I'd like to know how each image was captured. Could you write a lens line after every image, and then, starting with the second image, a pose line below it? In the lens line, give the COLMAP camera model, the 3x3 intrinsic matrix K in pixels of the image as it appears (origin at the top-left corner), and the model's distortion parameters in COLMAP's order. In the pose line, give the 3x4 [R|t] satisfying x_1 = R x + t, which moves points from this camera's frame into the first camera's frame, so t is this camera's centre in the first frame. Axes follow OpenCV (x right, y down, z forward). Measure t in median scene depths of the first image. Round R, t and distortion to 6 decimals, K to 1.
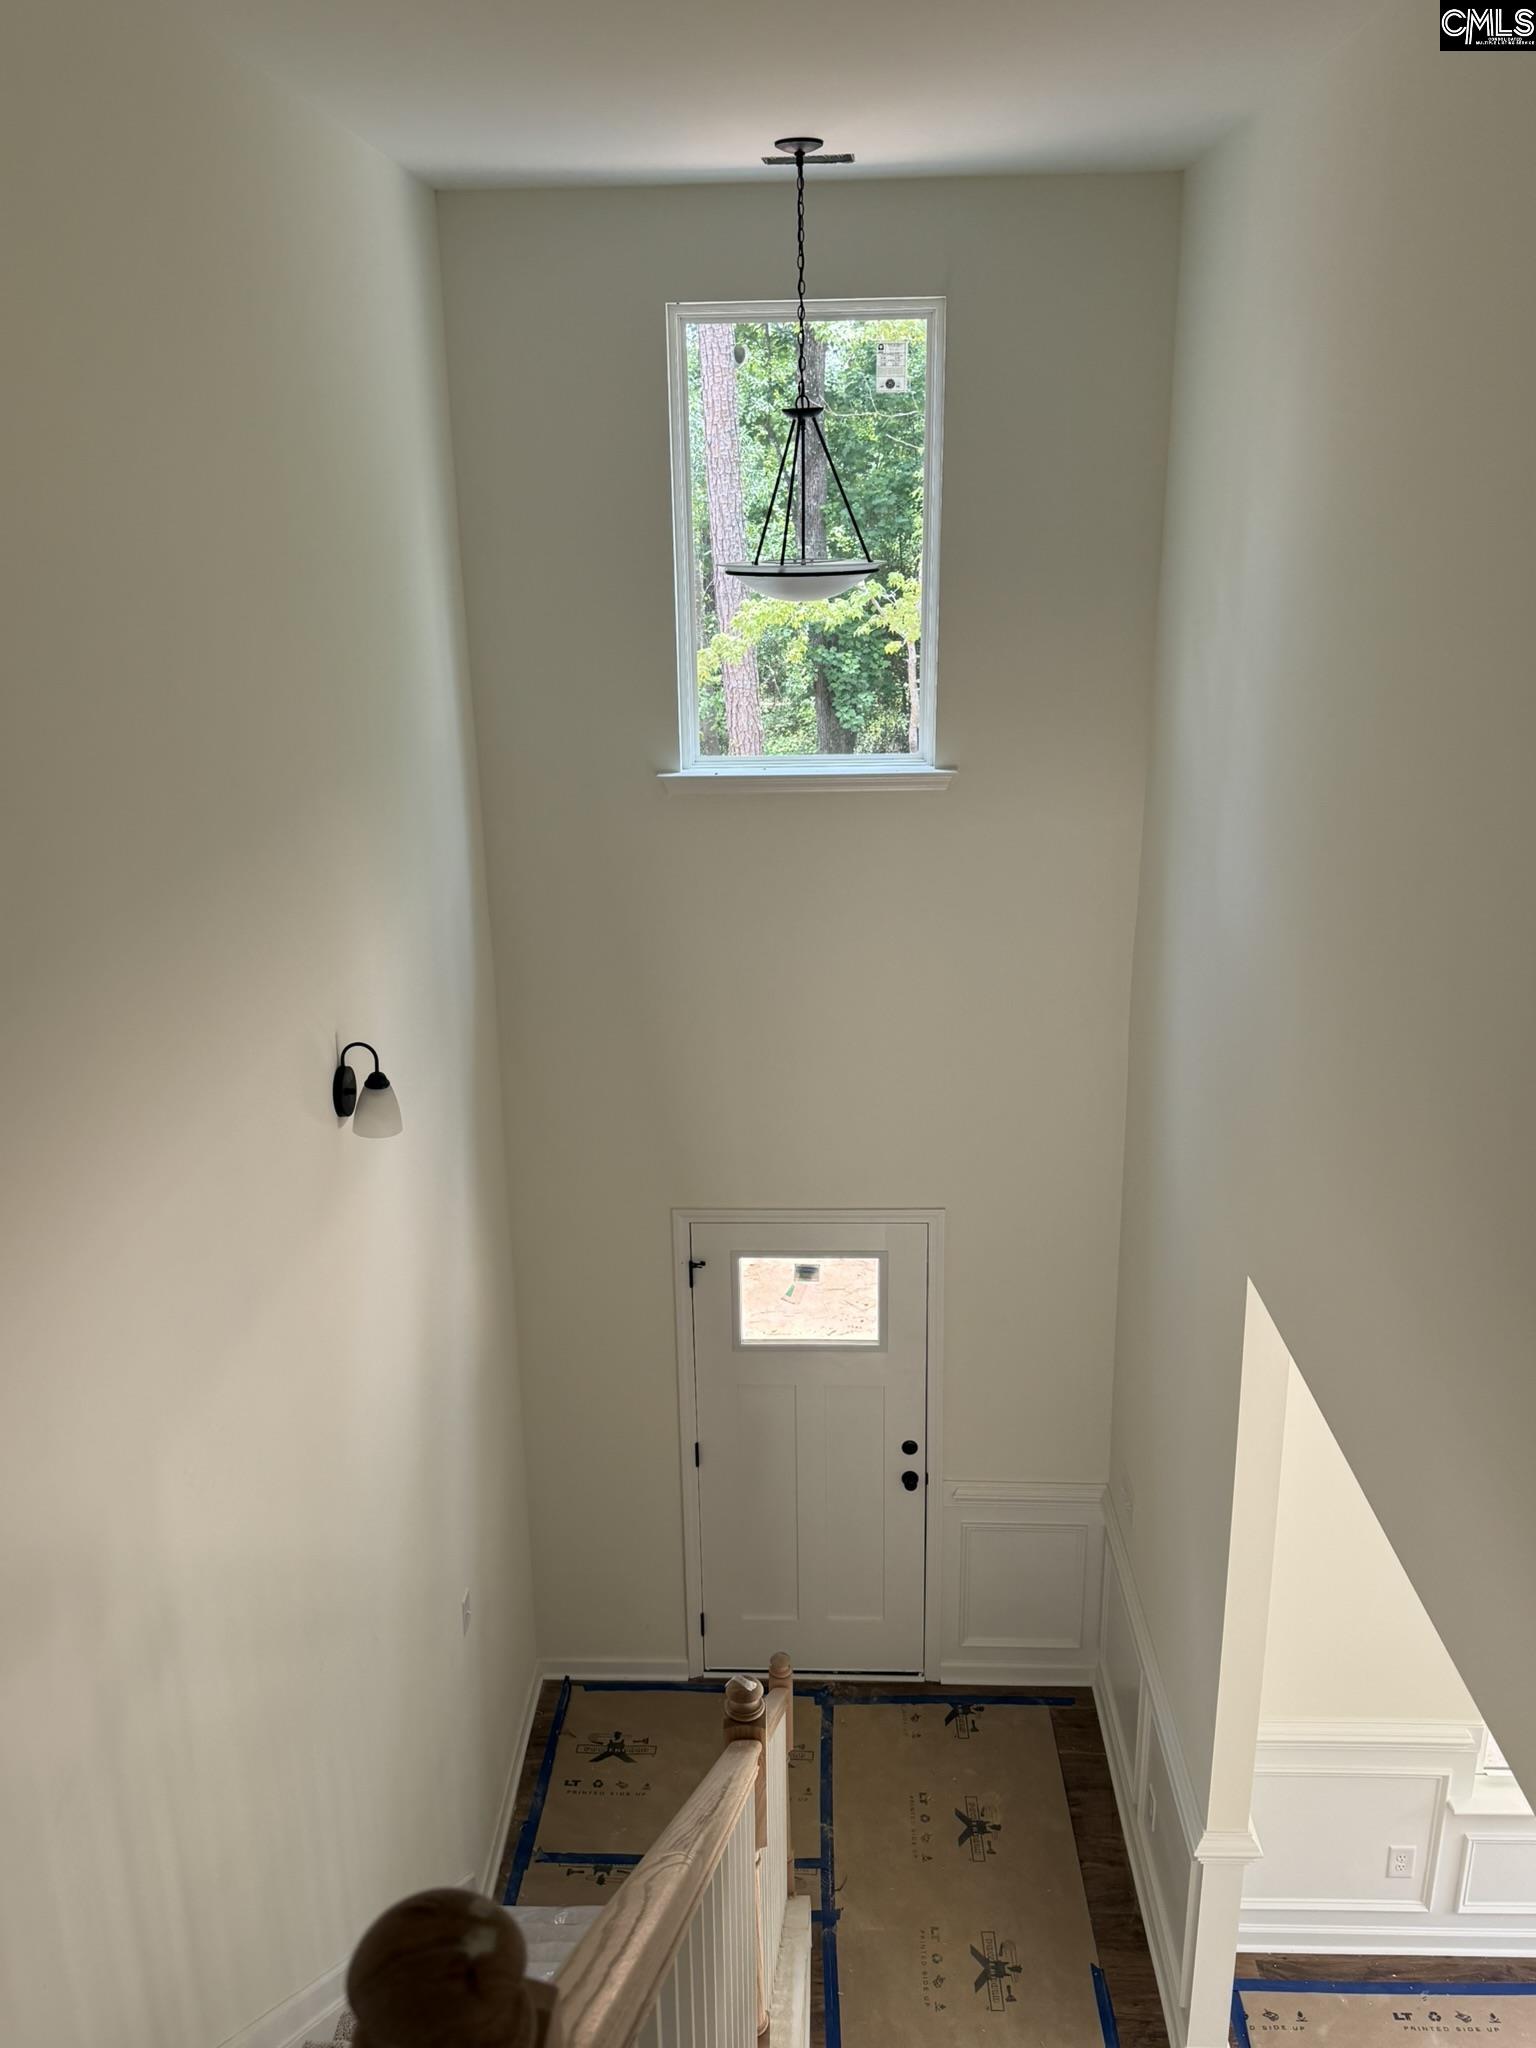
lens RADIAL K [[1670.3, 0, 758.6], [0, 1670.3, 1022.8], [0, 0, 1]] dist [-0.012130, -0.015497]
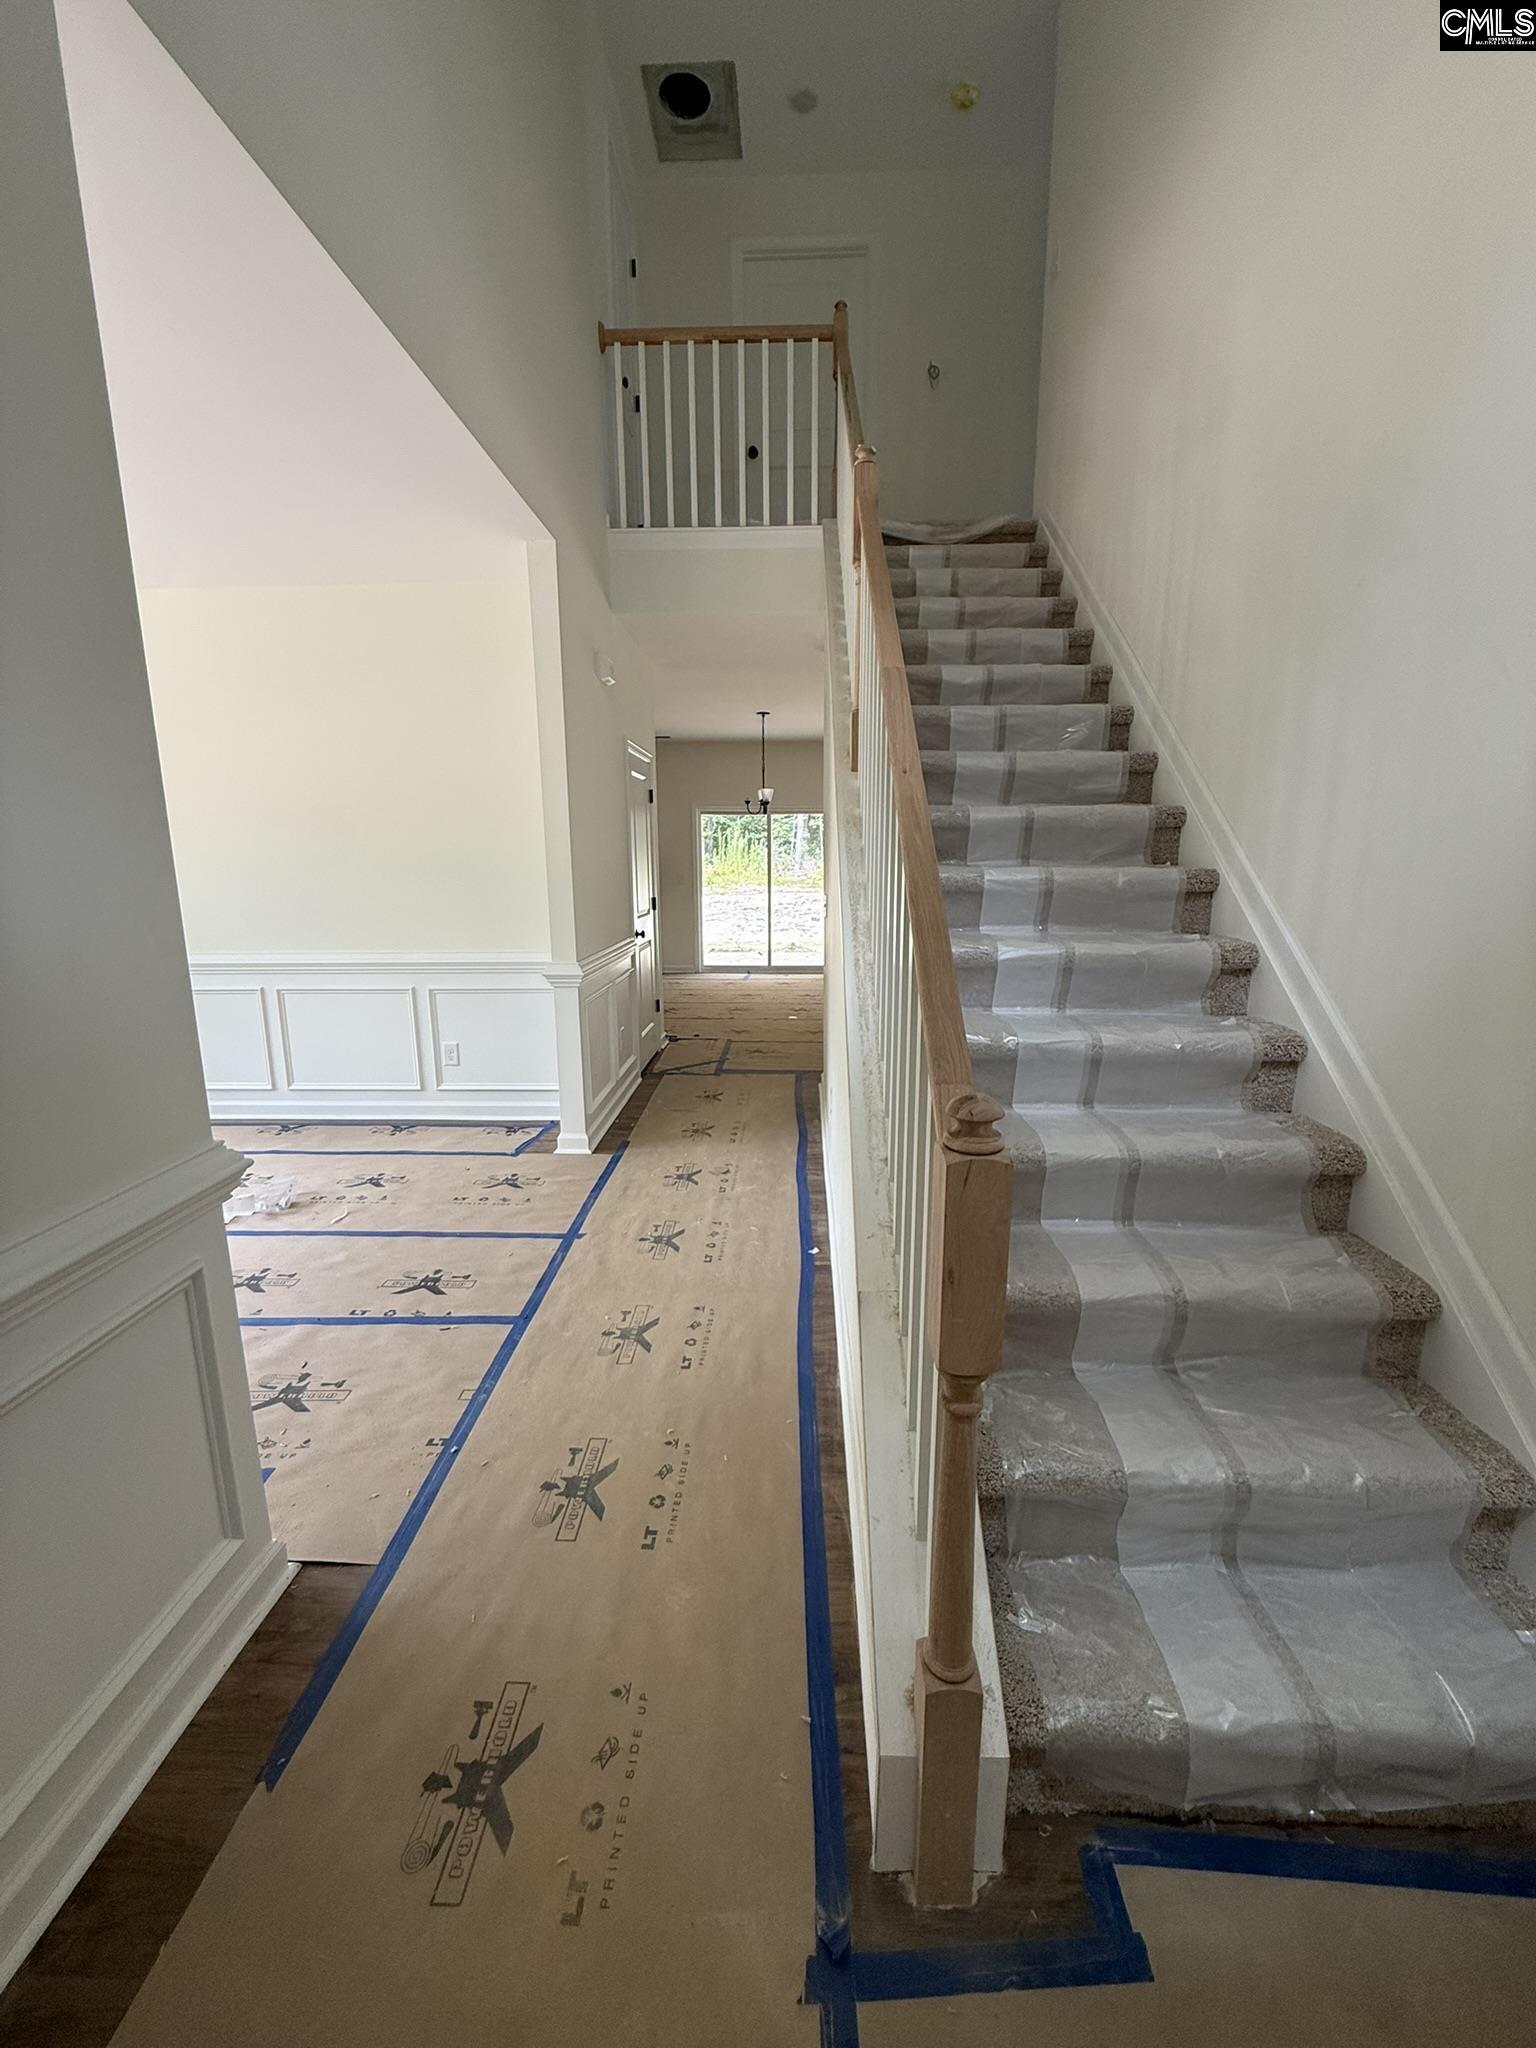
lens RADIAL K [[817.6, 0, 772.8], [0, 817.6, 1011.8], [0, 0, 1]] dist [0.002067, -0.000558]
pose [[-0.999786, 0.020610, 0.001668, 0.046745], [0.018840, 0.874730, 0.484243, 0.231341], [0.008521, 0.484171, -0.874932, 0.957411]]
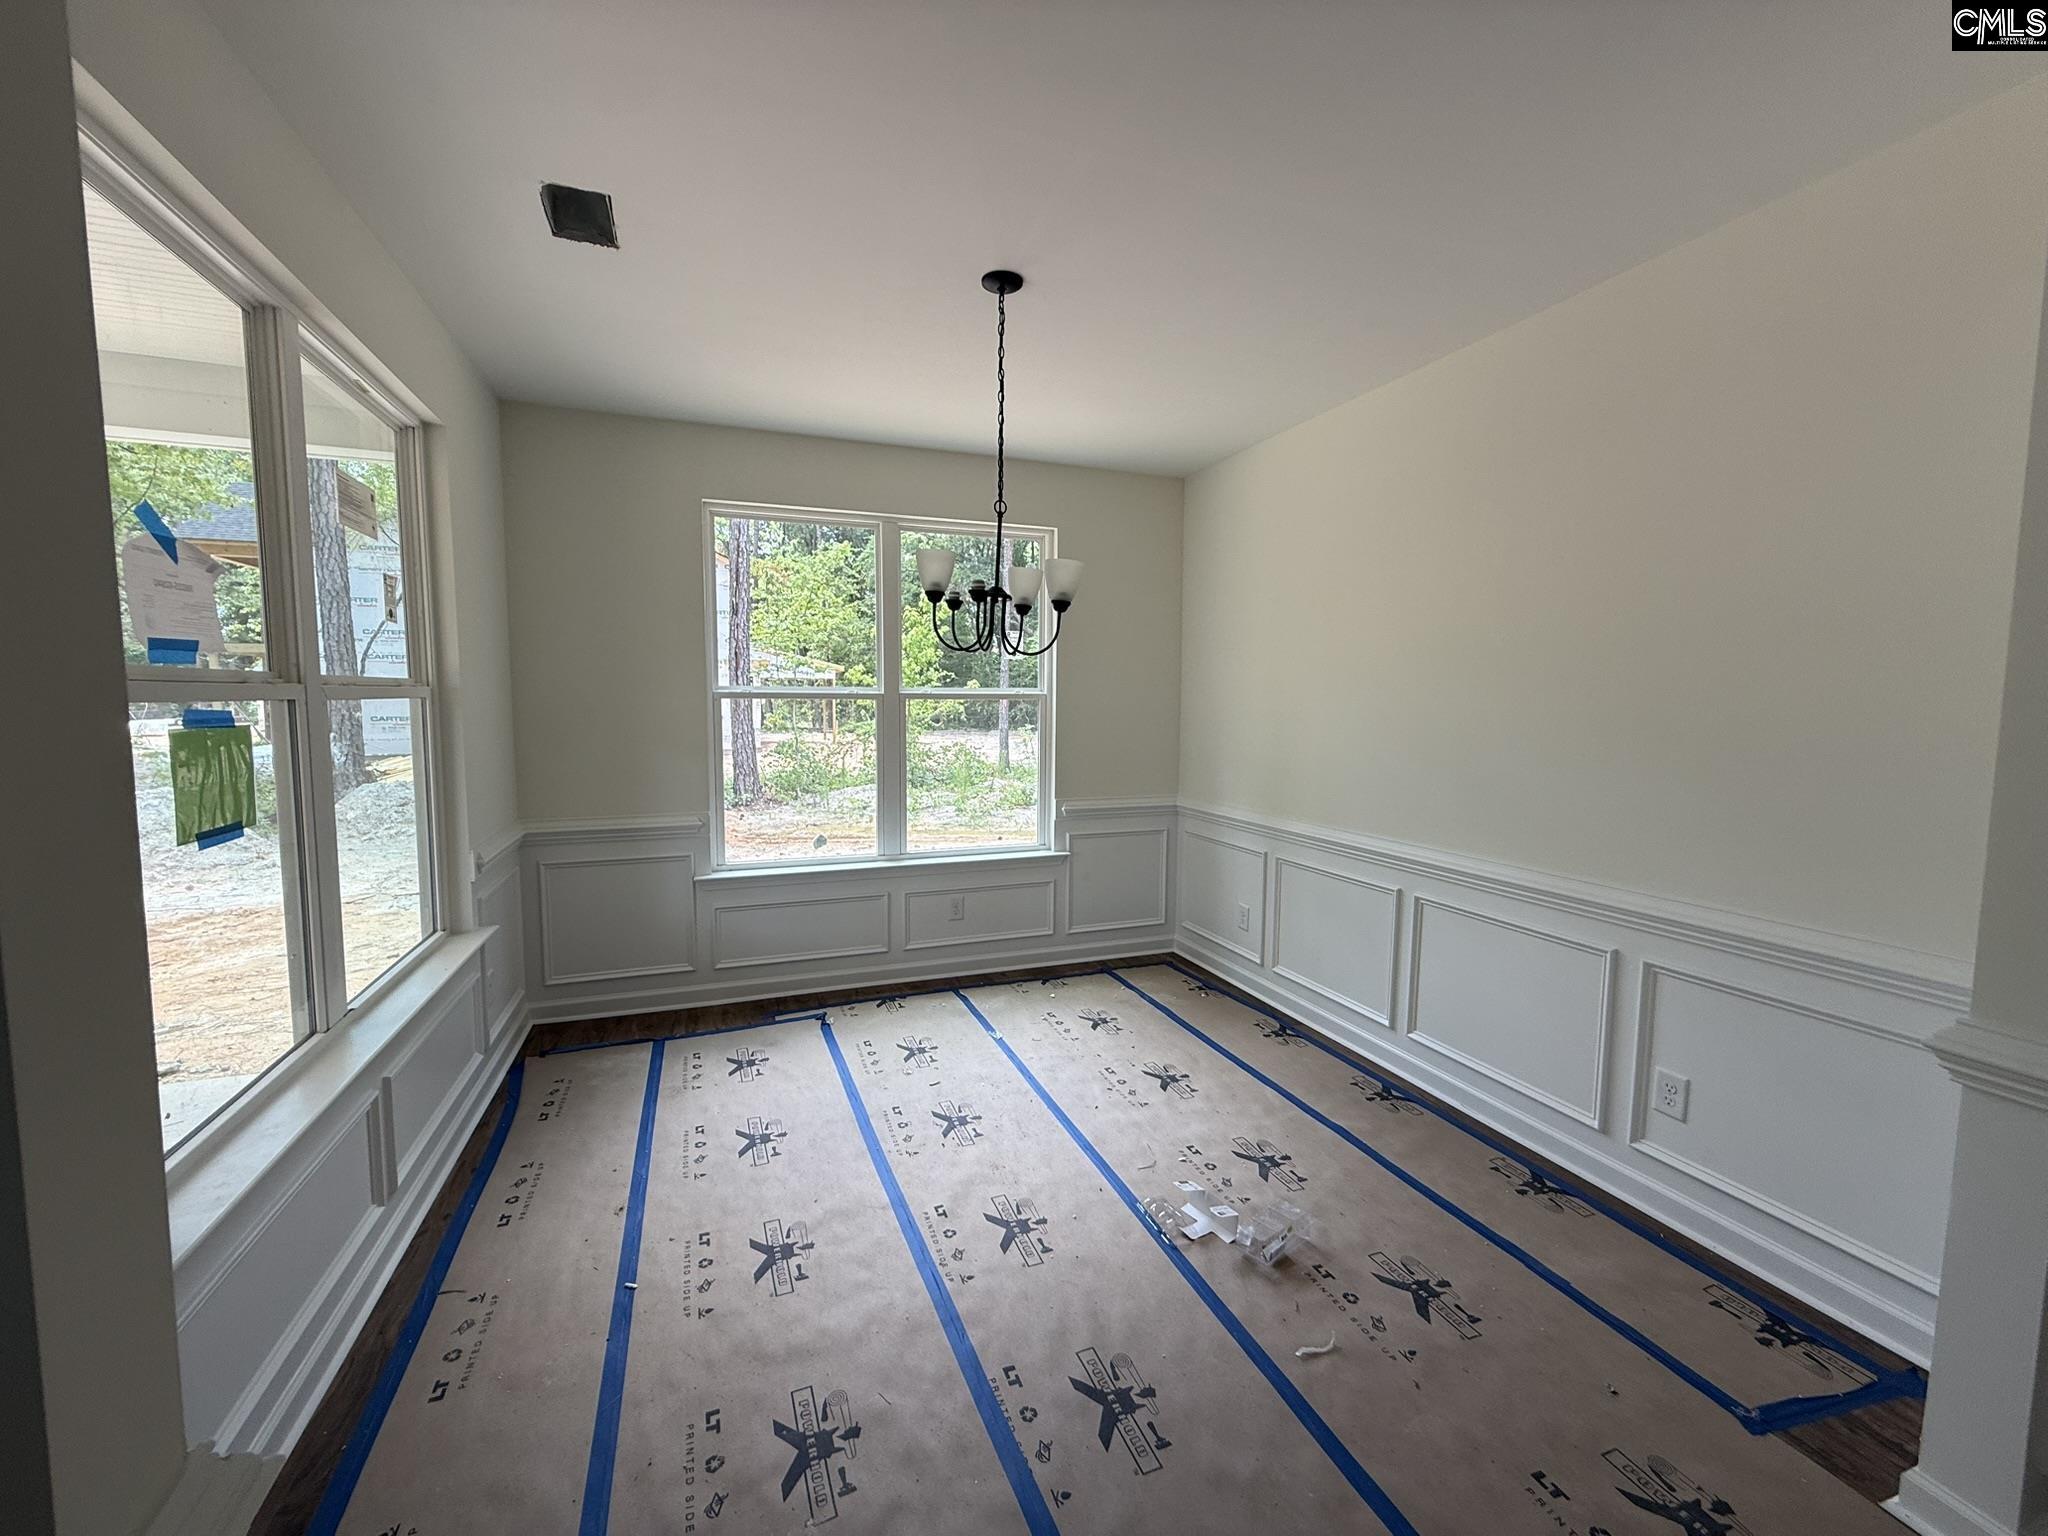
lens RADIAL K [[817.6, 0, 1017.9], [0, 817.6, 765.3], [0, 0, 1]] dist [0.002067, -0.000558]
pose [[-0.377401, -0.064625, 0.923792, 0.106833], [0.287020, 0.940275, 0.183035, 0.308910], [-0.880448, 0.334224, -0.336312, 0.687284]]
